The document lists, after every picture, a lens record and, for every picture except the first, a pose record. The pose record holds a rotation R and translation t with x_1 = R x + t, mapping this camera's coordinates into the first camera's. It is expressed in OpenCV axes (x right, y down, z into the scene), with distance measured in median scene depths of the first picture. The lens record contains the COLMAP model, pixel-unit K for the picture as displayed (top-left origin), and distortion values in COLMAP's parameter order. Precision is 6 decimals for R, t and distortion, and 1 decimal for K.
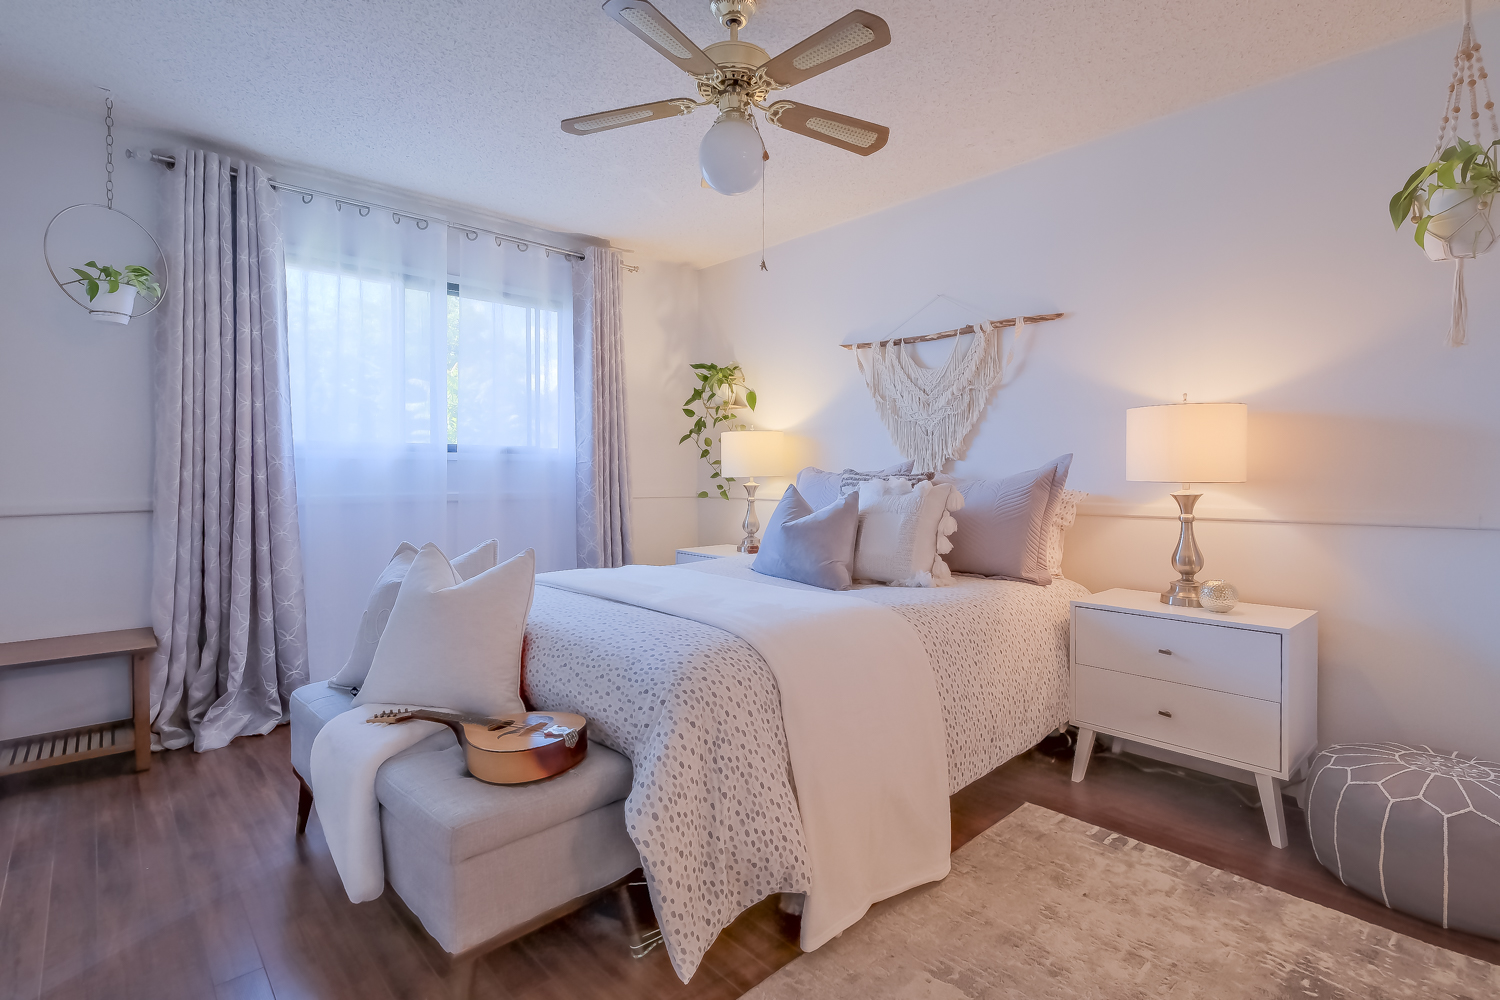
lens RADIAL K [[710.6, 0, 753.4], [0, 710.6, 473.1], [0, 0, 1]] dist [0.001457, 0.000689]
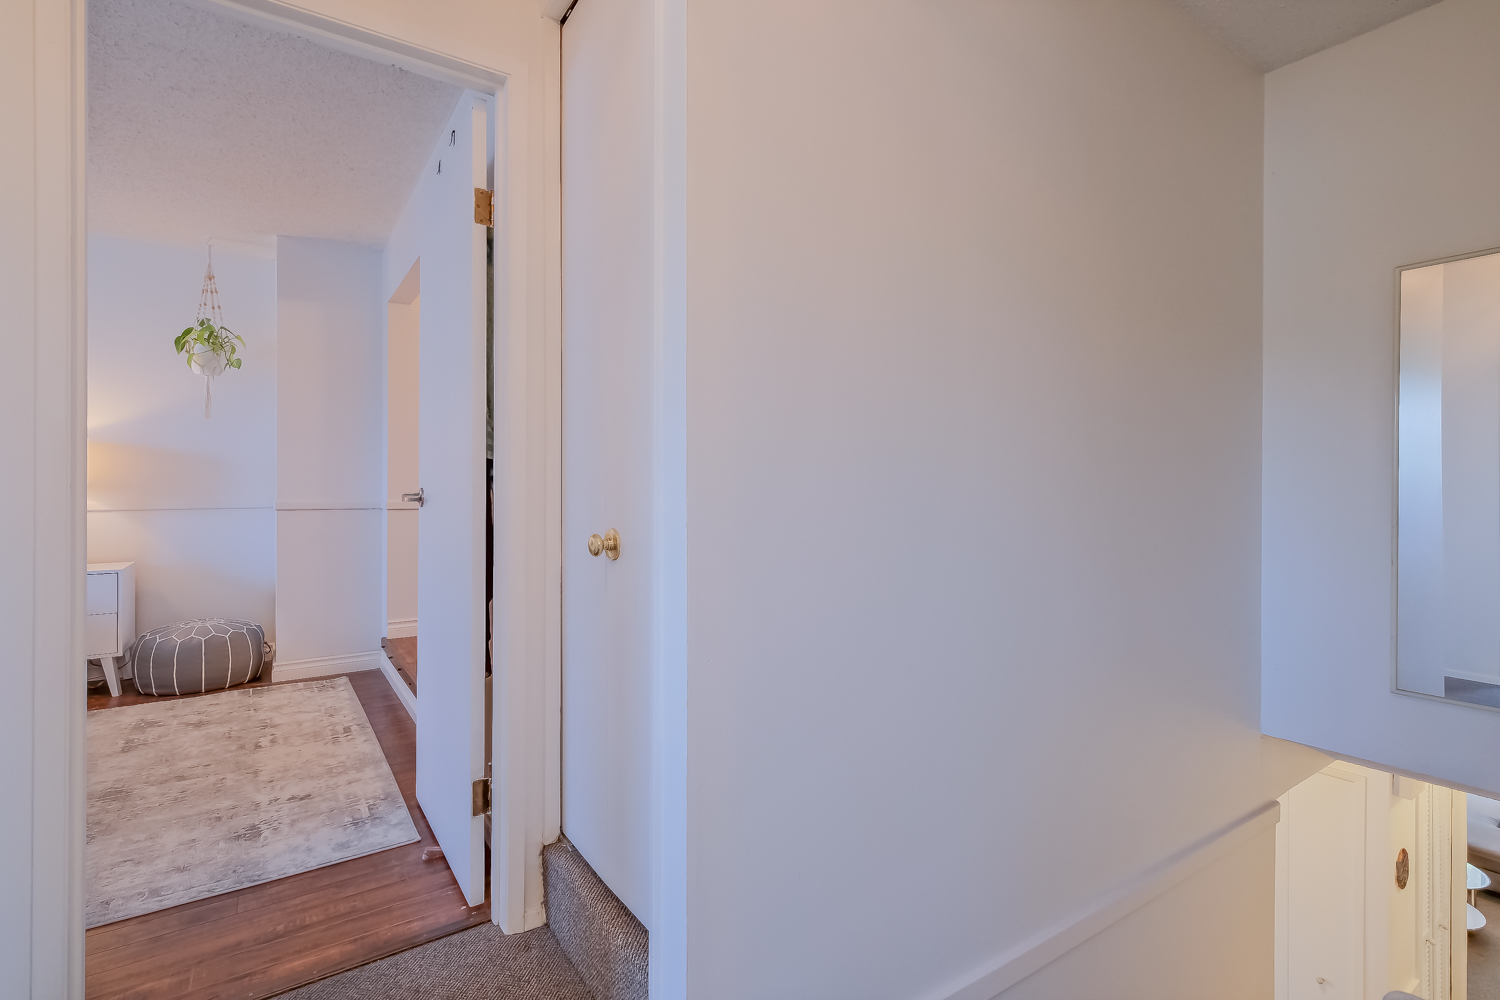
lens RADIAL K [[710.6, 0, 746.9], [0, 710.6, 494.1], [0, 0, 1]] dist [0.001457, 0.000689]
pose [[0.149031, -0.015979, 0.988703, -0.519441], [-0.004863, 0.999845, 0.016892, -0.001808], [-0.988821, -0.007326, 0.148930, -0.542651]]
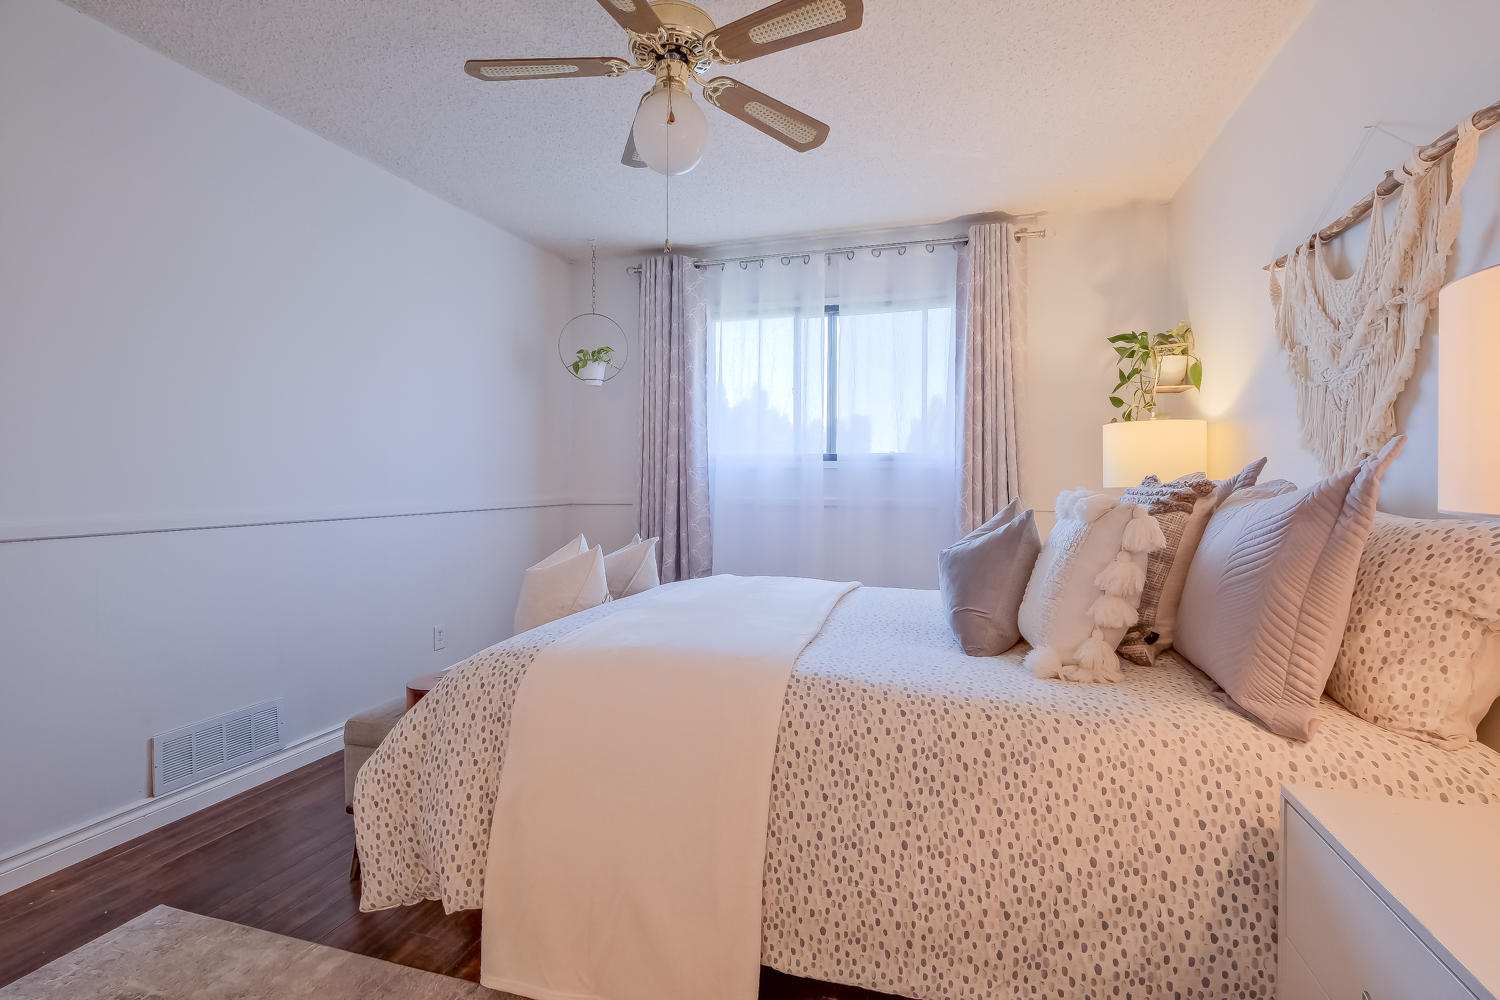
lens RADIAL K [[710.6, 0, 753.9], [0, 710.6, 480.7], [0, 0, 1]] dist [0.001457, 0.000689]
pose [[0.498980, 0.003914, -0.866605, 0.557550], [-0.003544, 0.999991, 0.002476, -0.001948], [0.866606, 0.001836, 0.498989, 0.433923]]
